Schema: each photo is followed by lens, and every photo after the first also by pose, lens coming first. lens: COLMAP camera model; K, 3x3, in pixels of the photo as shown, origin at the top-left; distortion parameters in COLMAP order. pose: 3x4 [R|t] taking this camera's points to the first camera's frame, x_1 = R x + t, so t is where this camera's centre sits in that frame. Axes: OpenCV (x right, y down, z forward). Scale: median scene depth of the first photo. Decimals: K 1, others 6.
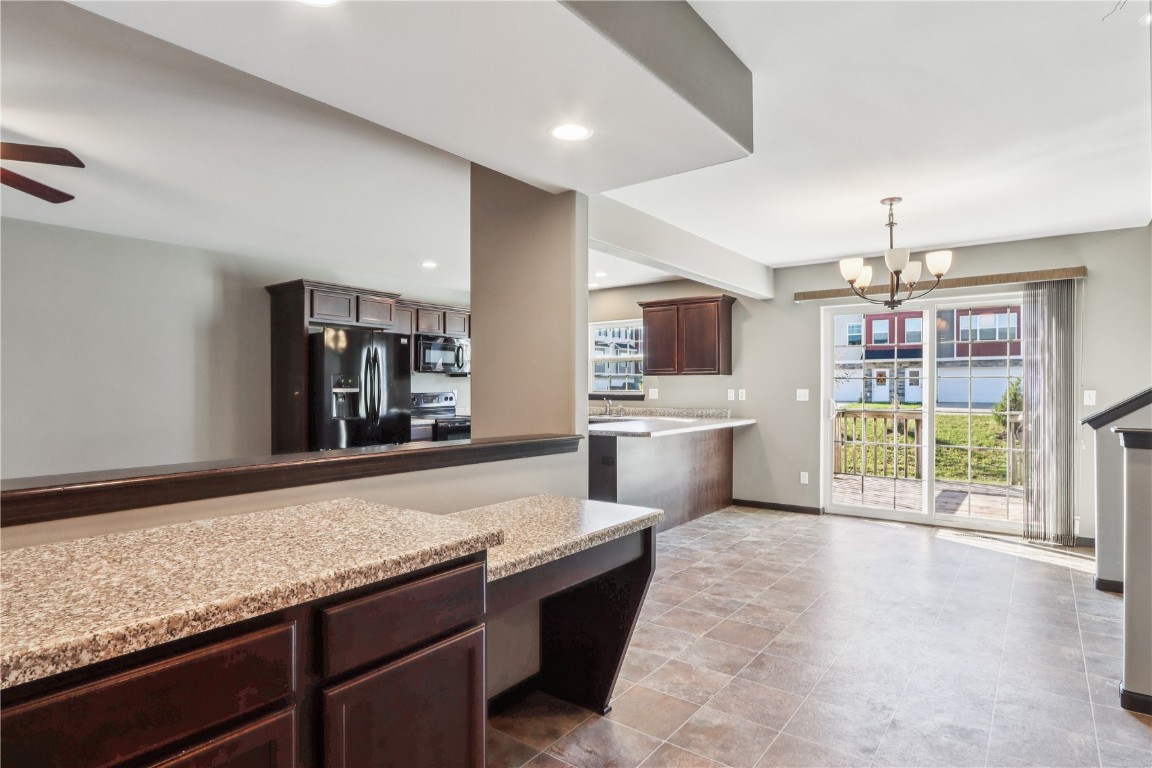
lens RADIAL K [[623.9, 0, 576.0], [0, 623.9, 384.0], [0, 0, 1]] dist [-0.014968, -0.000363]
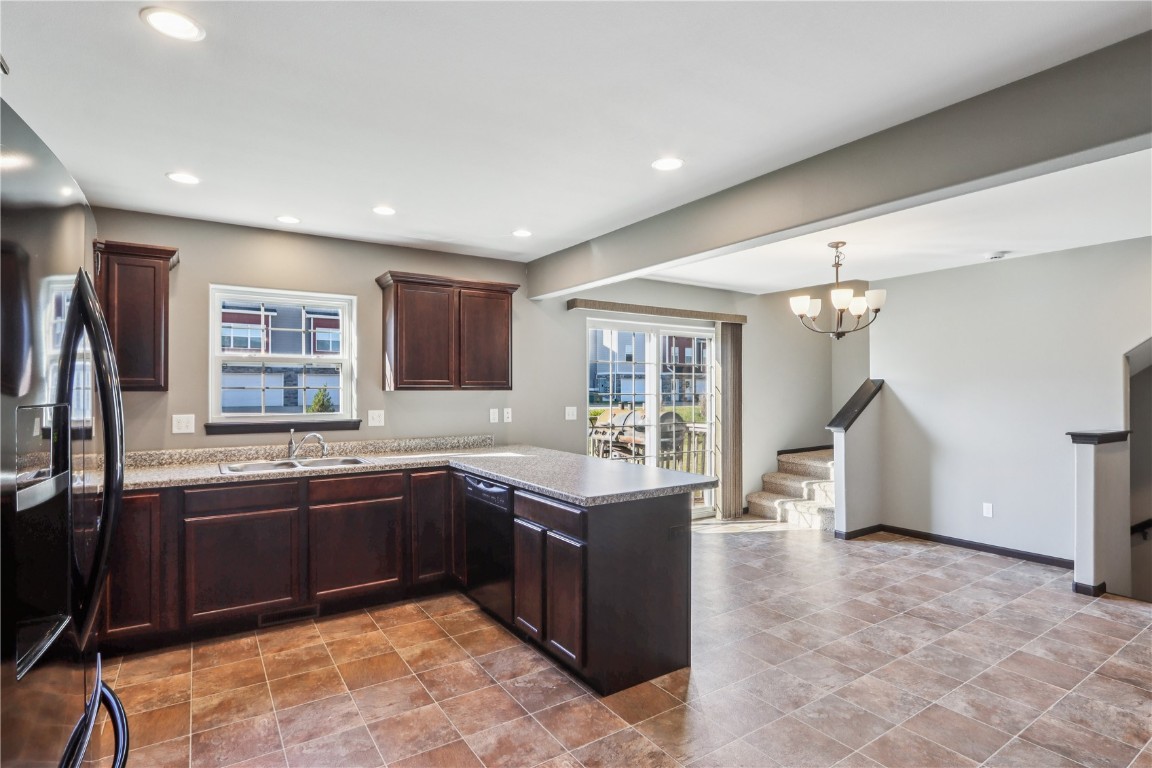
lens RADIAL K [[576.0, 0, 574.1], [0, 576.0, 389.6], [0, 0, 1]] dist [-0.012819, -0.000037]
pose [[0.332266, 0.000097, 0.943186, -0.392110], [-0.005510, 0.999983, 0.001838, -0.016641], [-0.943170, -0.005808, 0.332261, 0.668616]]
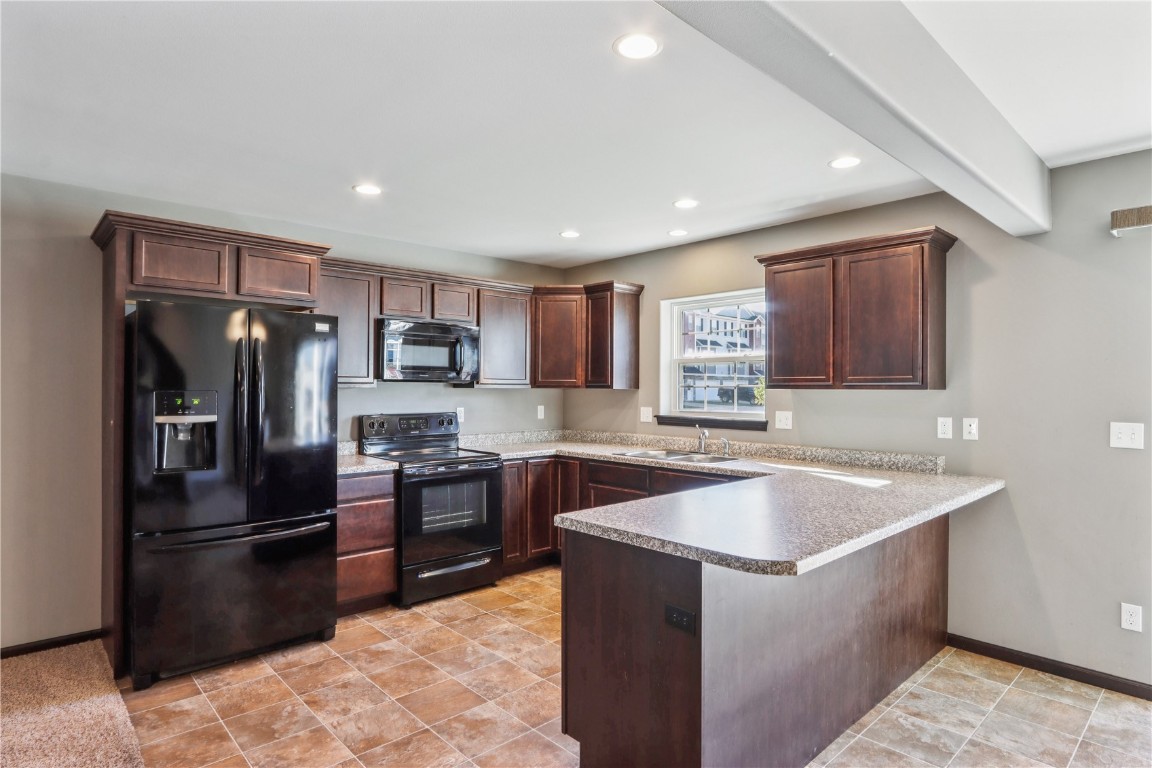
lens RADIAL K [[623.9, 0, 576.0], [0, 623.9, 384.0], [0, 0, 1]] dist [-0.014968, -0.000363]
pose [[0.984484, 0.004007, -0.175431, 0.040840], [-0.004080, 0.999992, -0.000057, -0.017410], [0.175430, 0.000772, 0.984492, 0.447012]]
